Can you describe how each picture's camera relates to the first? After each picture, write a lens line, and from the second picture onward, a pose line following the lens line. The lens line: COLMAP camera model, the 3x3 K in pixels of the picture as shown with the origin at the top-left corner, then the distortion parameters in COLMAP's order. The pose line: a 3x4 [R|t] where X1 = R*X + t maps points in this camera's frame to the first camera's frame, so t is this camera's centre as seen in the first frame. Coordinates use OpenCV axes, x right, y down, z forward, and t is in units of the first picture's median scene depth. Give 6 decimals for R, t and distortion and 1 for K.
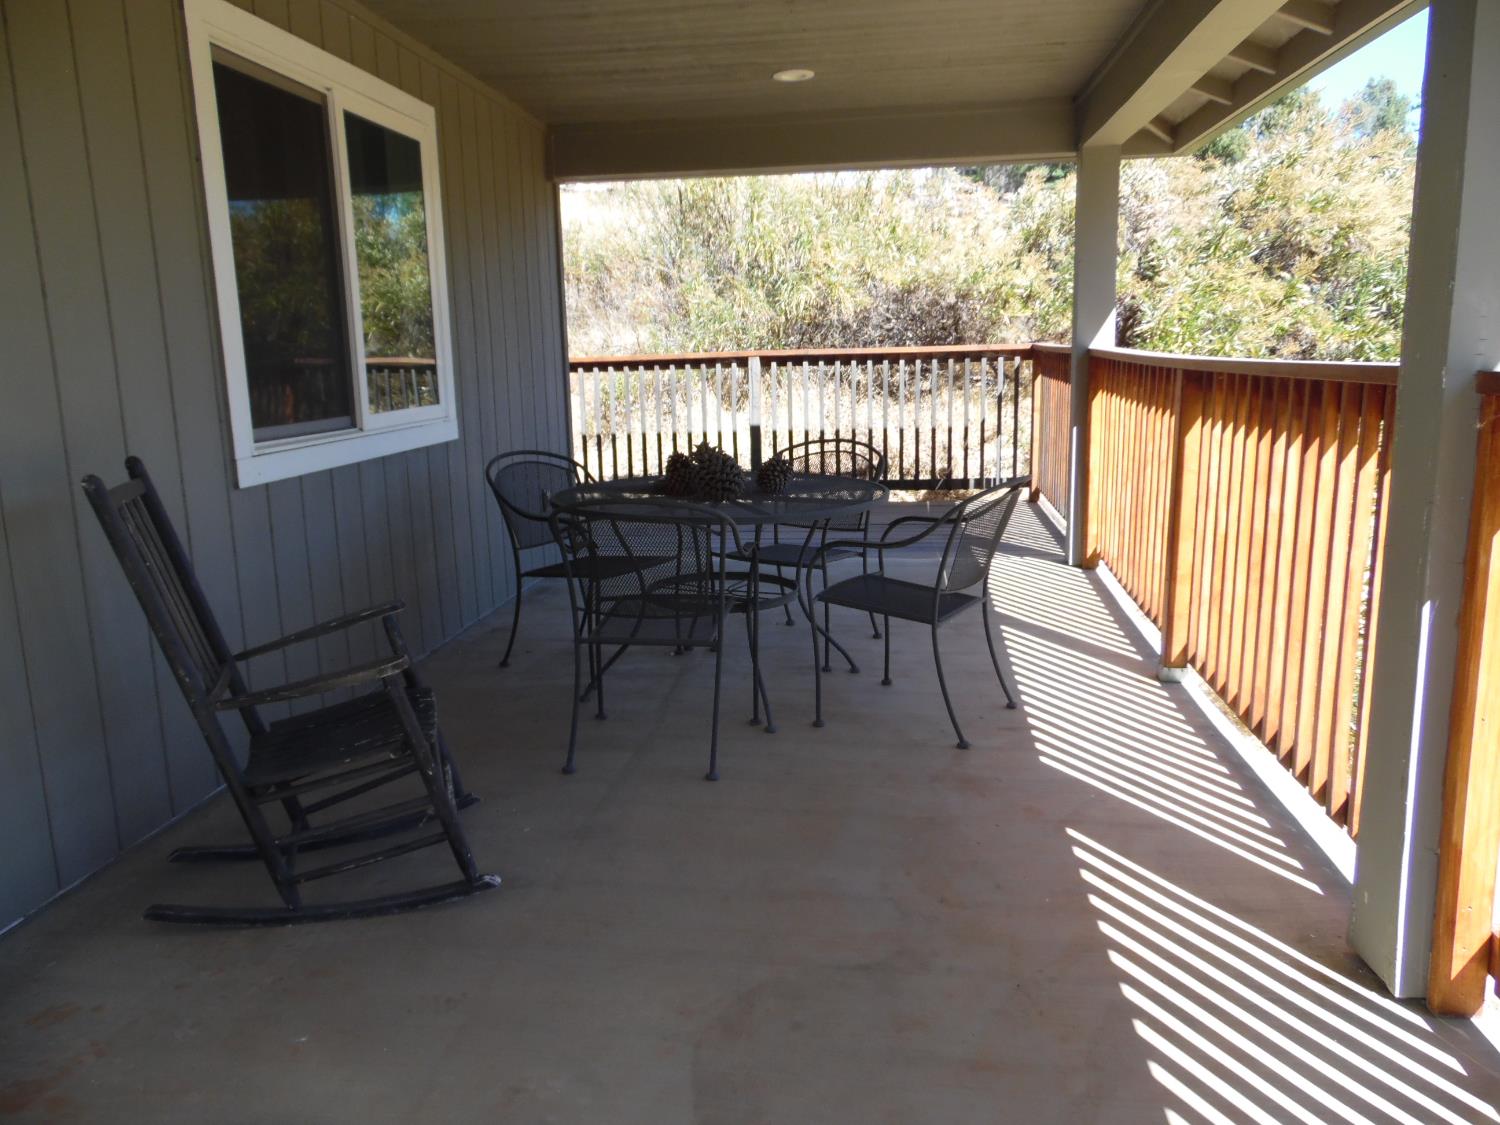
lens RADIAL K [[1122.6, 0, 752.9], [0, 1122.6, 557.0], [0, 0, 1]] dist [-0.031020, 0.067333]
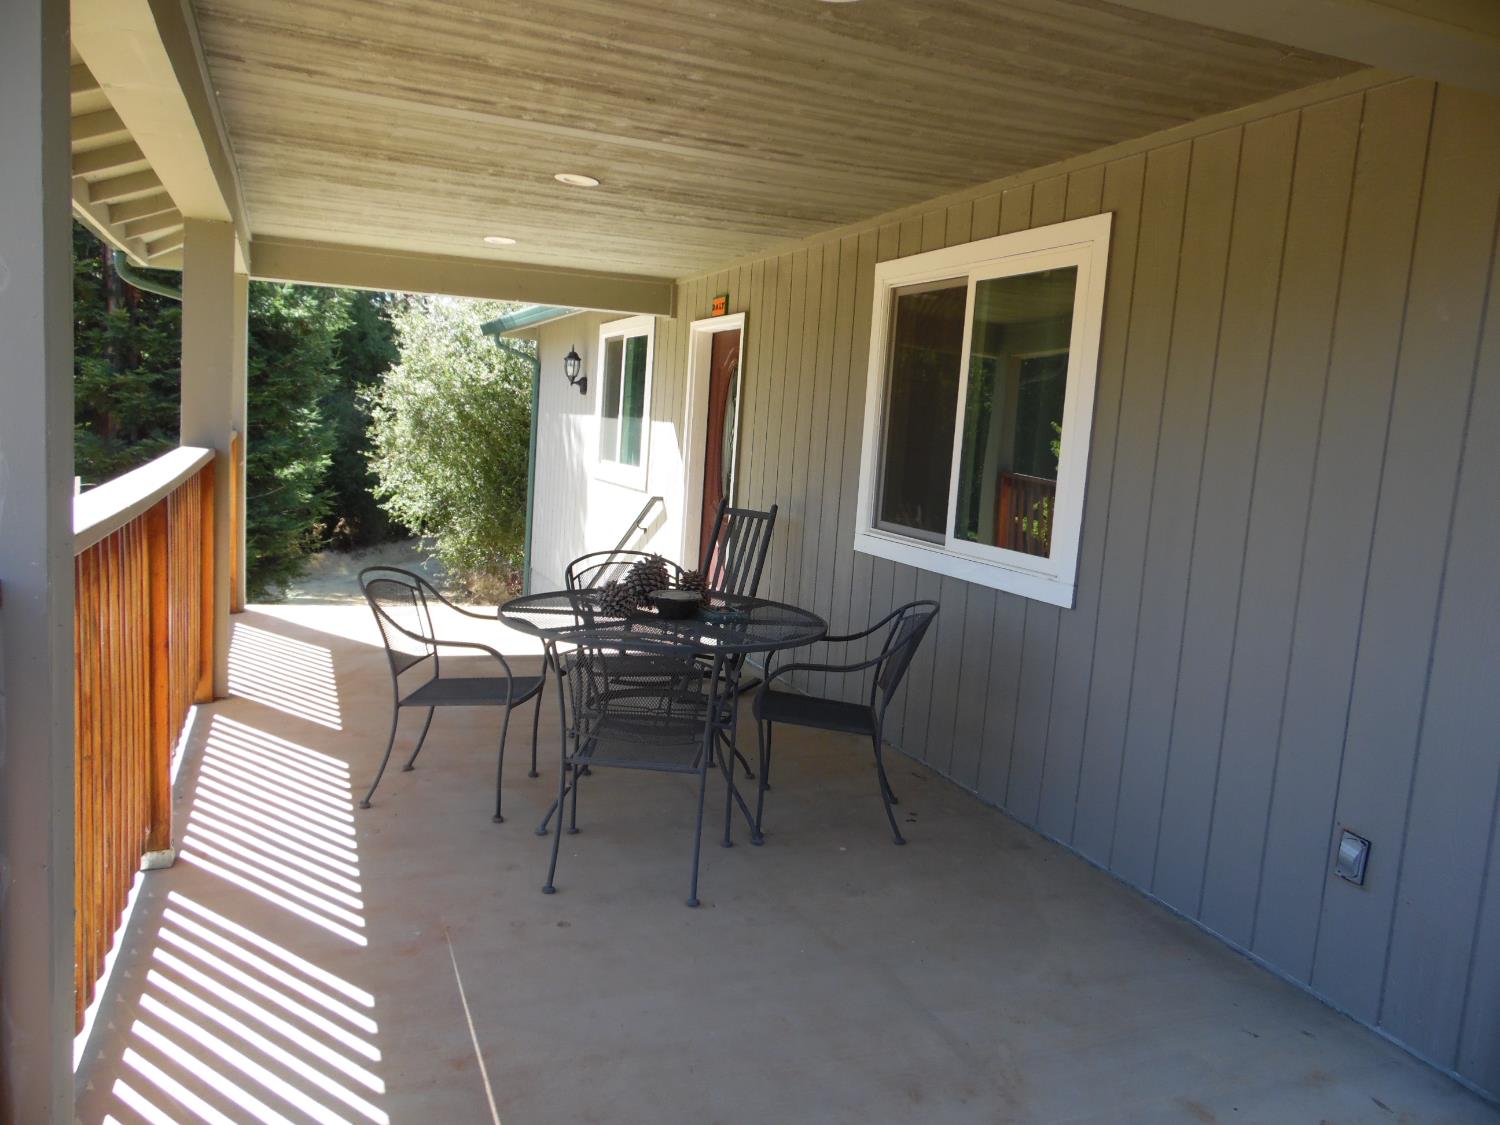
lens RADIAL K [[1122.6, 0, 750.1], [0, 1122.6, 564.5], [0, 0, 1]] dist [-0.031020, 0.067333]
pose [[-0.866043, 0.037884, -0.498532, 0.420404], [-0.131254, 0.944924, 0.299818, -0.429056], [0.482433, 0.325090, -0.813373, 1.881553]]
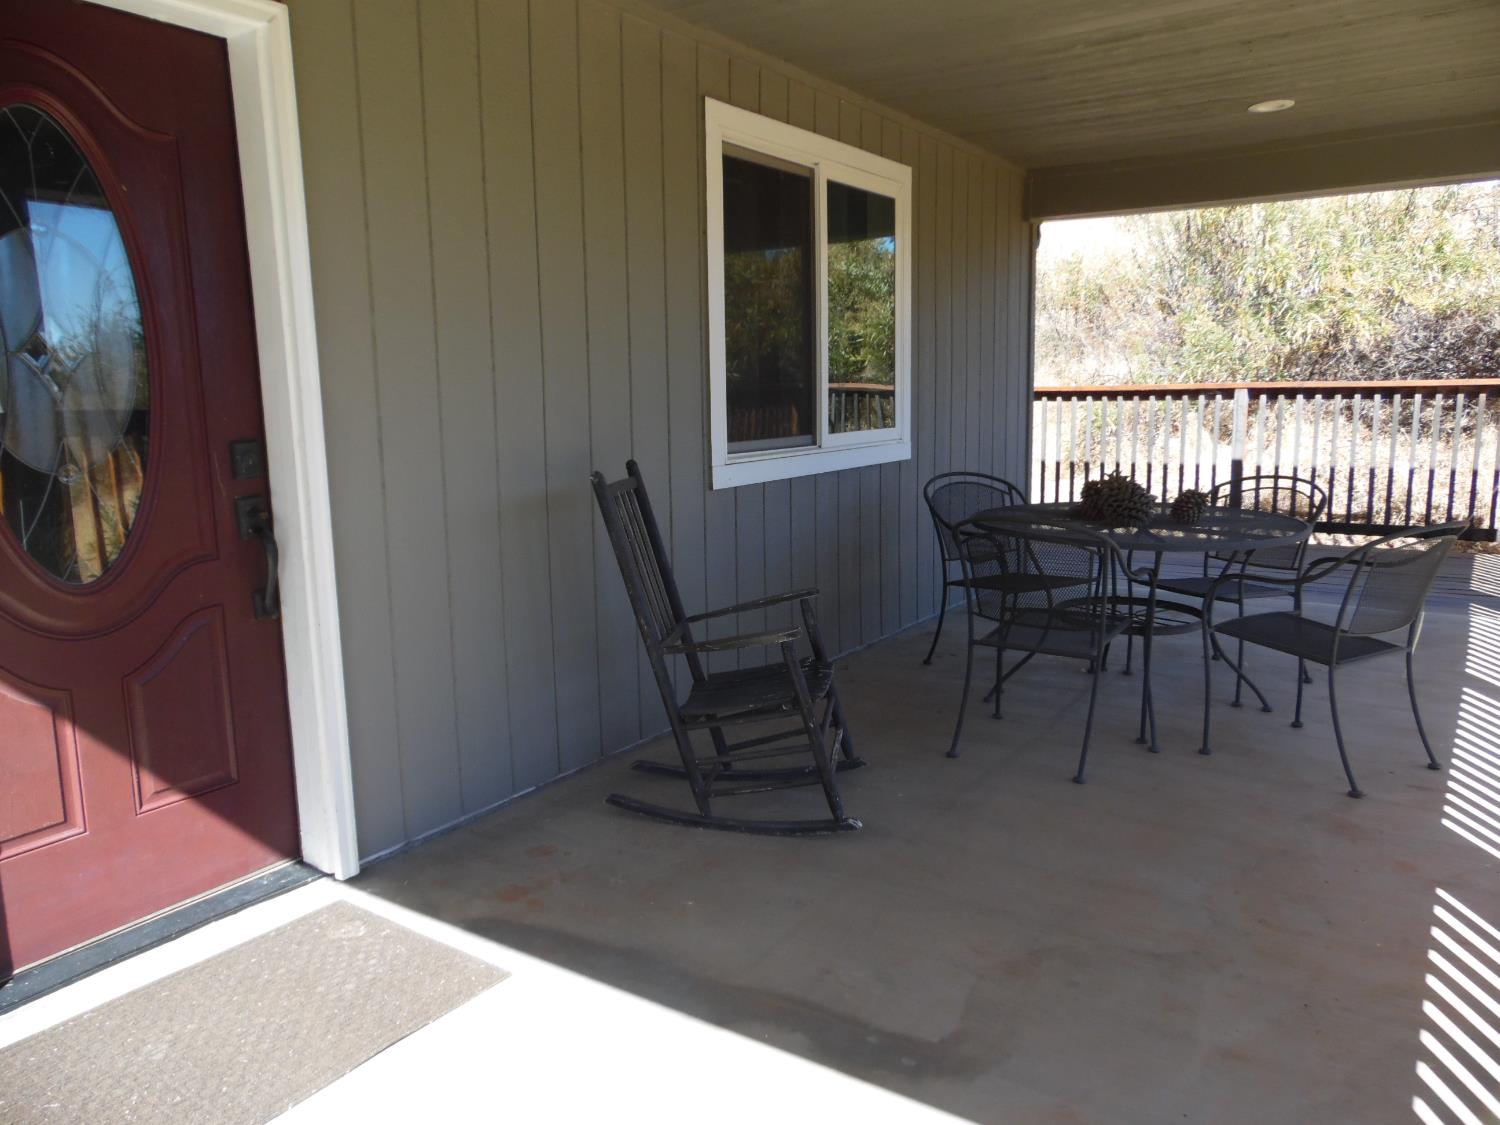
lens RADIAL K [[1122.6, 0, 754.0], [0, 1122.6, 559.0], [0, 0, 1]] dist [-0.031020, 0.067333]
pose [[0.899602, 0.079251, -0.429459, 0.104932], [-0.087847, 0.996134, -0.000193, 0.009924], [0.427784, 0.037900, 0.903086, -0.092439]]
